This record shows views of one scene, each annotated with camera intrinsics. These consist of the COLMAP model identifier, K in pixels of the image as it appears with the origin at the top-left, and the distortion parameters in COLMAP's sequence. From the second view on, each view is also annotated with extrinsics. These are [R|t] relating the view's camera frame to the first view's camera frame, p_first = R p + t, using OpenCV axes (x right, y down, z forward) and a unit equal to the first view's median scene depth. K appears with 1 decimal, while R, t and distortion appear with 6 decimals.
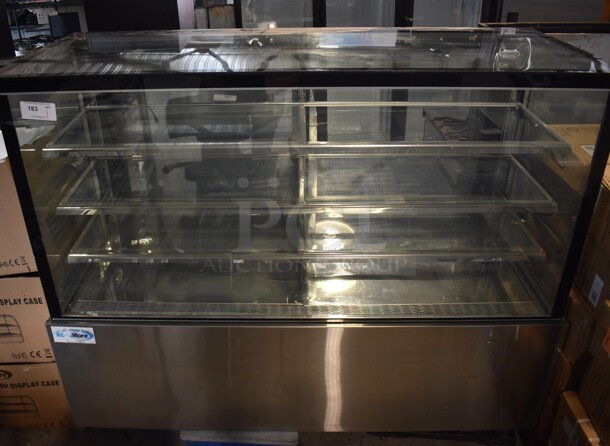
lens RADIAL K [[540.2, 0, 305.0], [0, 540.2, 223.0], [0, 0, 1]] dist [0.070818, -0.277133]
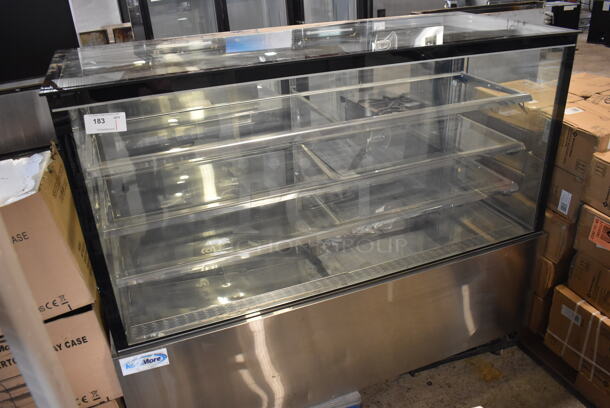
lens RADIAL K [[518.3, 0, 305.0], [0, 518.3, 204.0], [0, 0, 1]] dist [-0.090071, -0.002005]
pose [[0.915644, -0.194894, 0.351585, -0.429688], [0.211250, 0.977396, -0.008366, 0.006640], [-0.342007, 0.081933, 0.936119, 0.060997]]
